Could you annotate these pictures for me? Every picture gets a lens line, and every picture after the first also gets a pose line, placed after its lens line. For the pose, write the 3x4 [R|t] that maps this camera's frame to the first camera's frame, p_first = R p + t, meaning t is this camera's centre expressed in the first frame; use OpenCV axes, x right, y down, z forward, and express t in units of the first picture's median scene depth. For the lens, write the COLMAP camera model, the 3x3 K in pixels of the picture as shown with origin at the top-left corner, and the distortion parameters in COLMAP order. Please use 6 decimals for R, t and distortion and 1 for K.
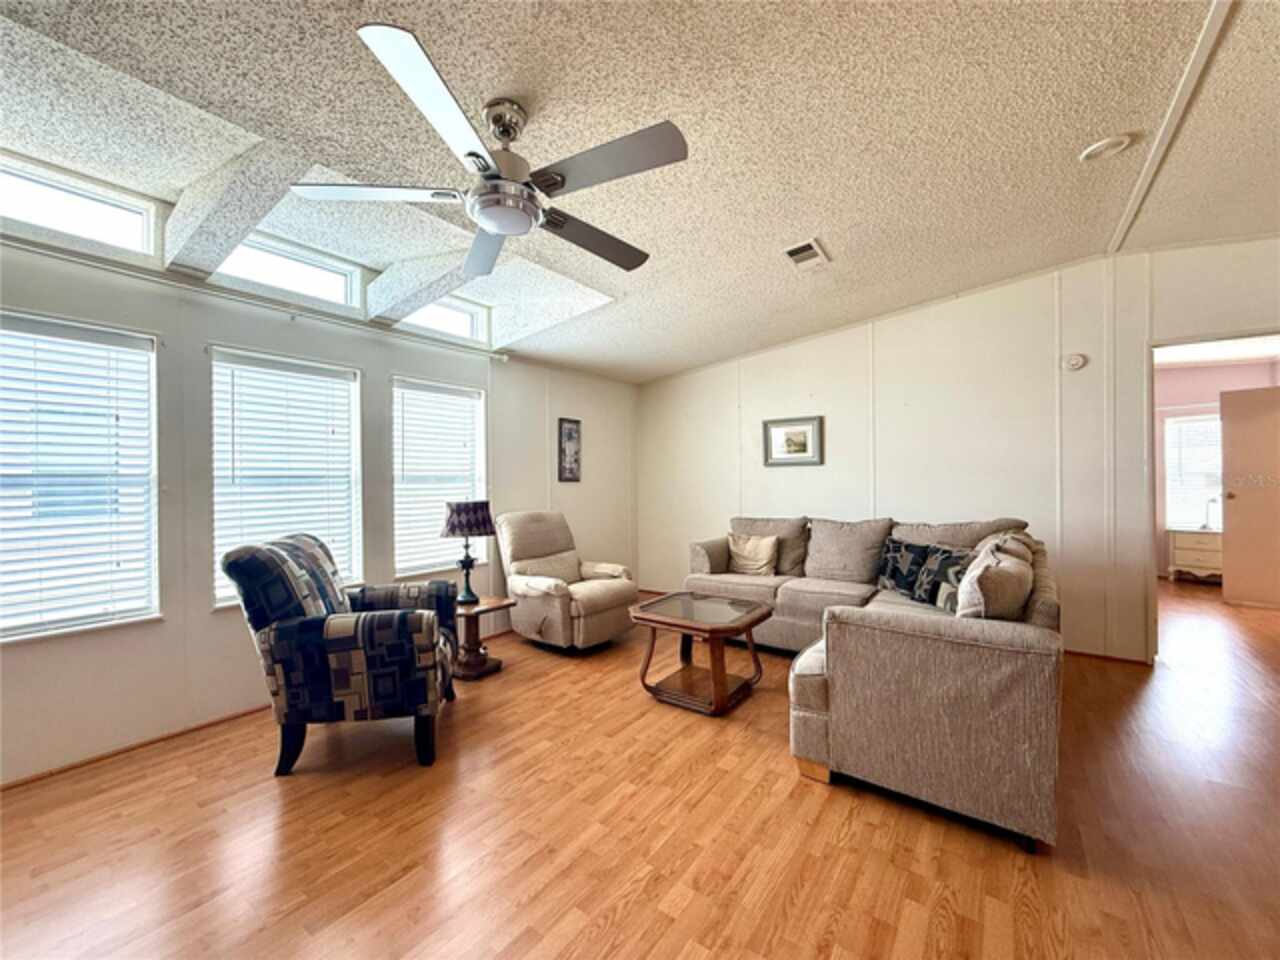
lens RADIAL K [[509.8, 0, 634.8], [0, 509.8, 481.6], [0, 0, 1]] dist [-0.001852, 0.000036]
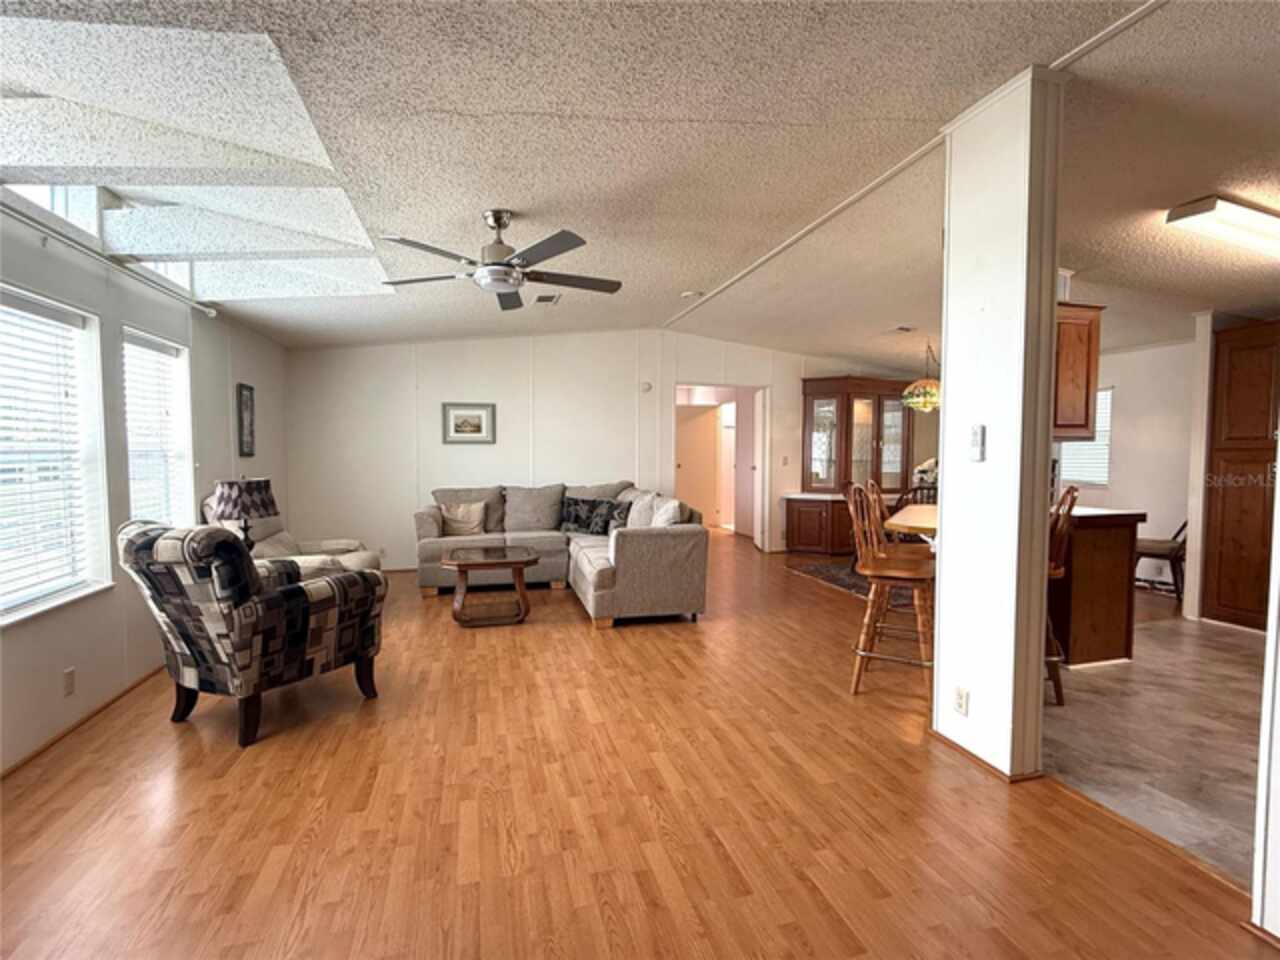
lens RADIAL K [[595.3, 0, 642.5], [0, 595.3, 474.1], [0, 0, 1]] dist [0.003370, 0.000504]
pose [[0.619392, -0.020592, 0.784812, -0.749592], [-0.007564, 0.999453, 0.032193, -0.011980], [-0.785045, -0.025876, 0.618898, -0.237067]]
